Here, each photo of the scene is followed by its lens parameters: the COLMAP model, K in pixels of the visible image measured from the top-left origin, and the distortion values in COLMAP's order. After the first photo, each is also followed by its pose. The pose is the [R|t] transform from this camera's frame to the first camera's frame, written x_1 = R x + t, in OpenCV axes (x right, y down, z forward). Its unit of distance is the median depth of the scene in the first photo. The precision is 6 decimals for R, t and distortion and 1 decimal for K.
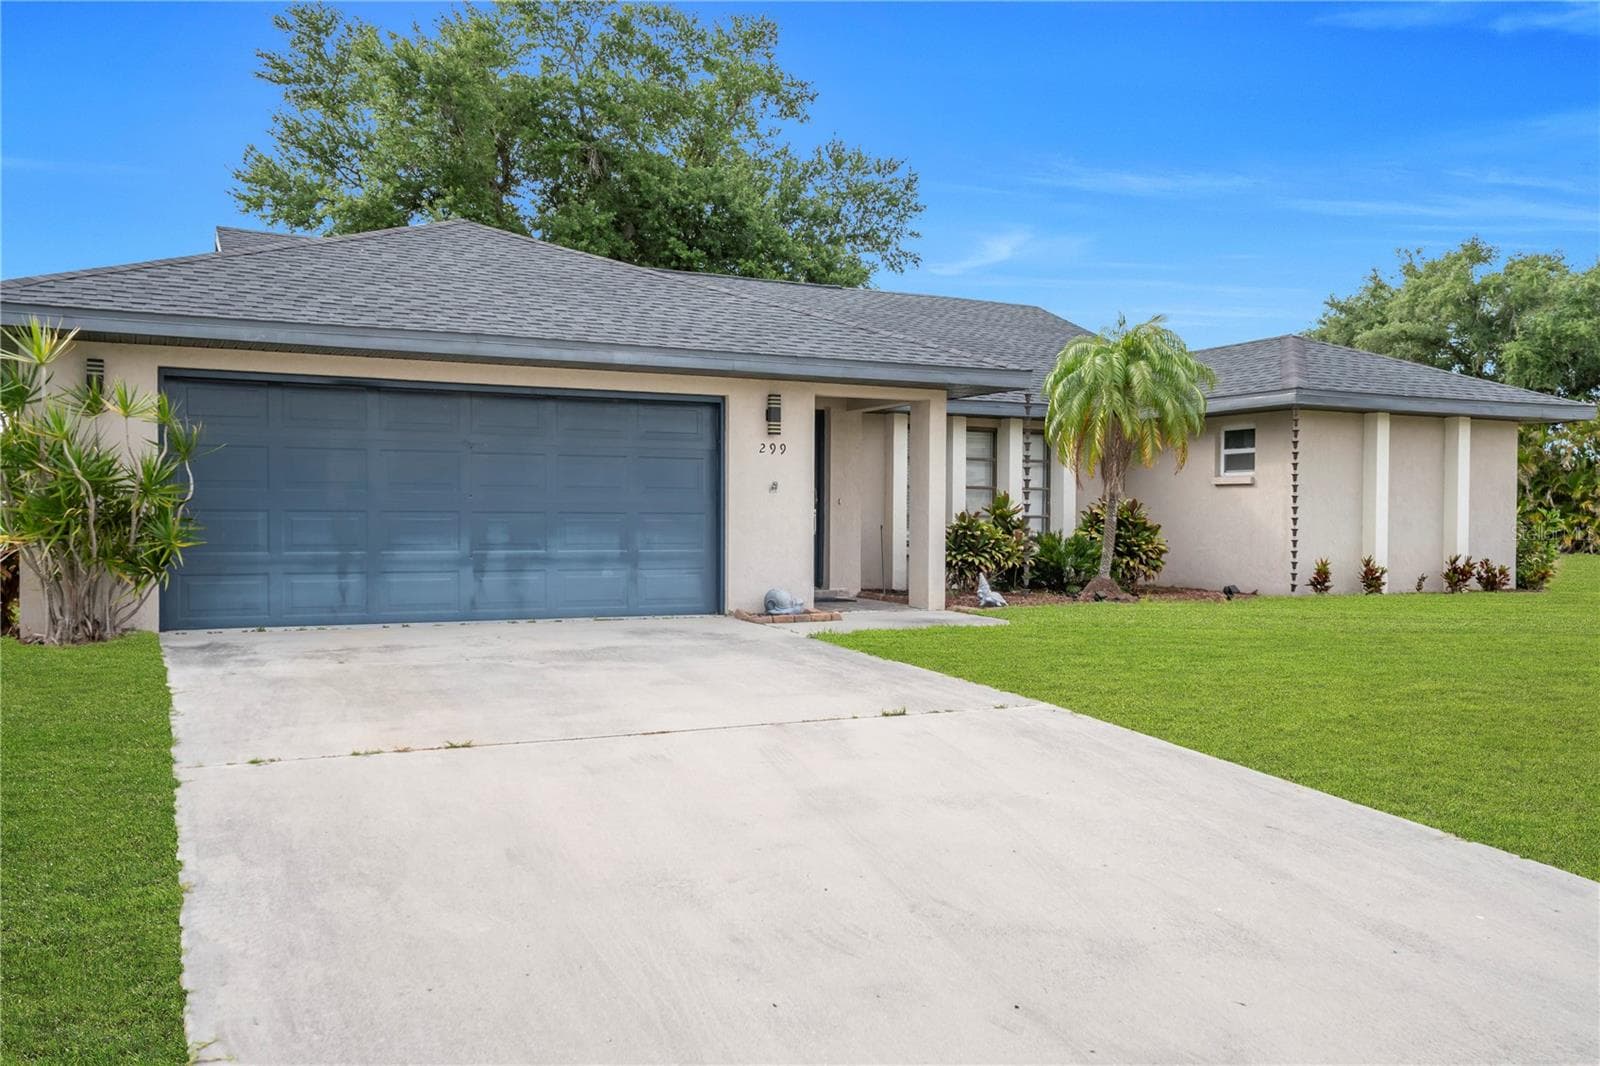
lens RADIAL K [[1332.1, 0, 803.3], [0, 1332.1, 540.9], [0, 0, 1]] dist [0.037019, 0.016074]
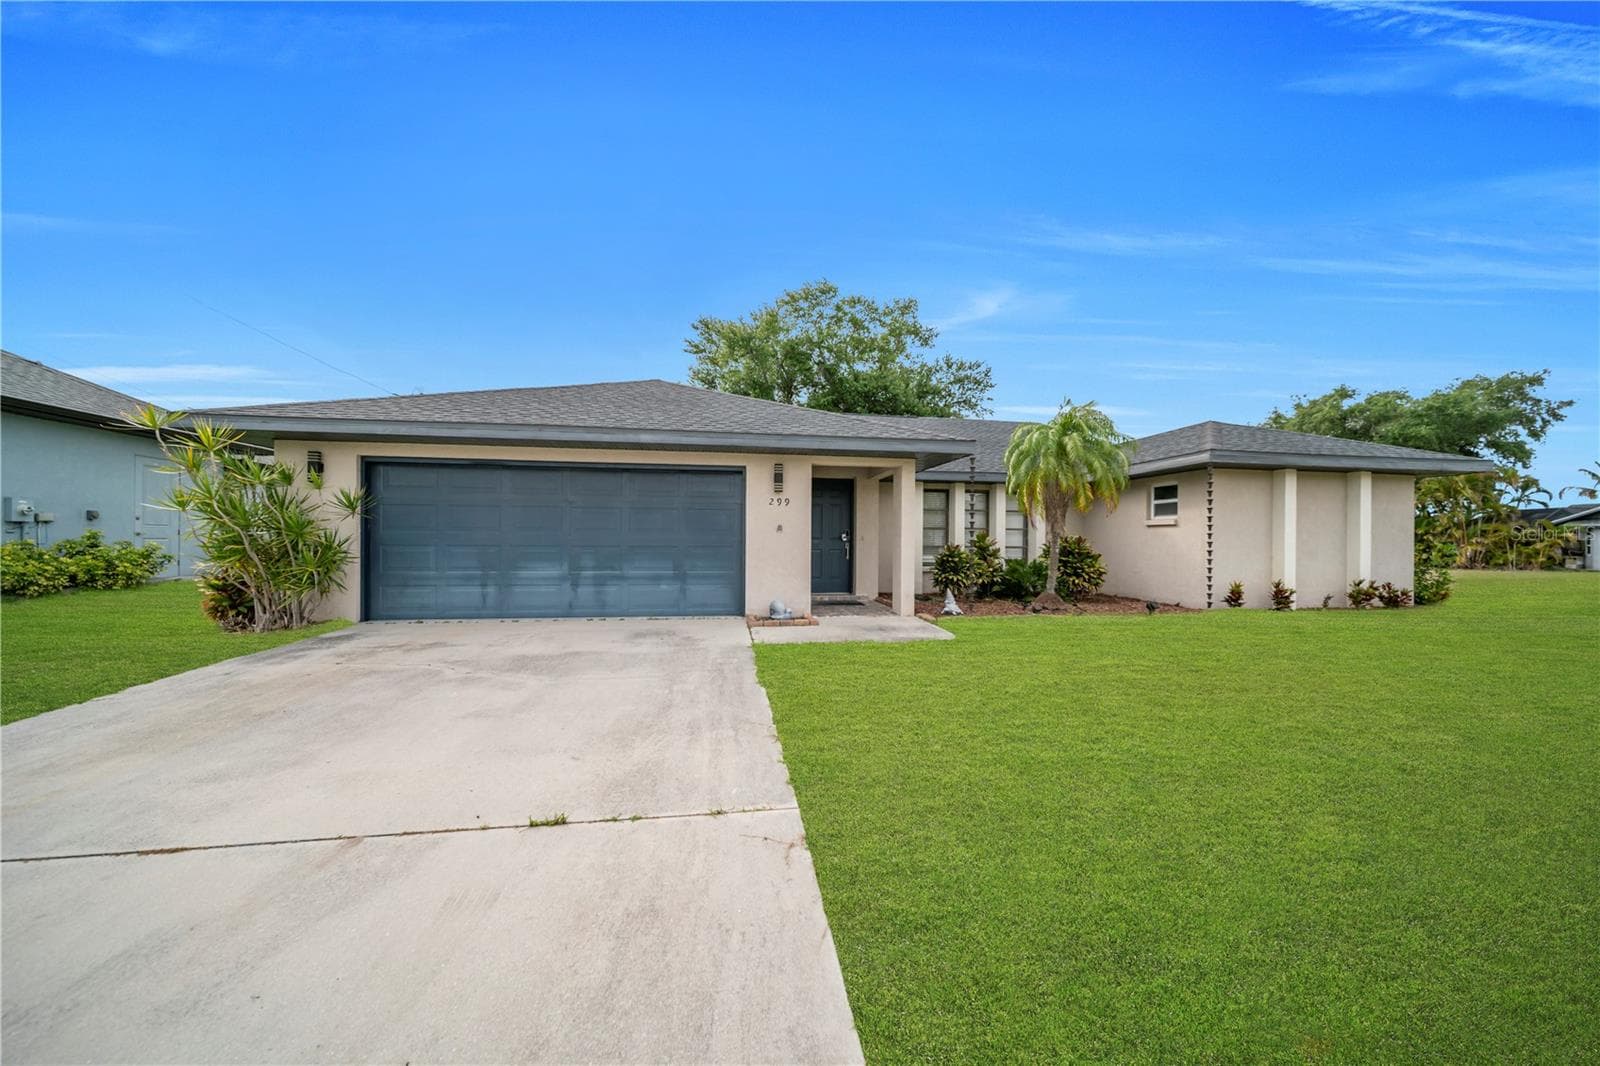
lens RADIAL K [[551.0, 0, 800.6], [0, 551.0, 541.8], [0, 0, 1]] dist [0.004720, -0.002586]
pose [[0.953299, 0.001539, -0.302026, 0.144959], [-0.007065, 0.999827, -0.017203, -0.013047], [0.301947, 0.018533, 0.953145, 0.357380]]
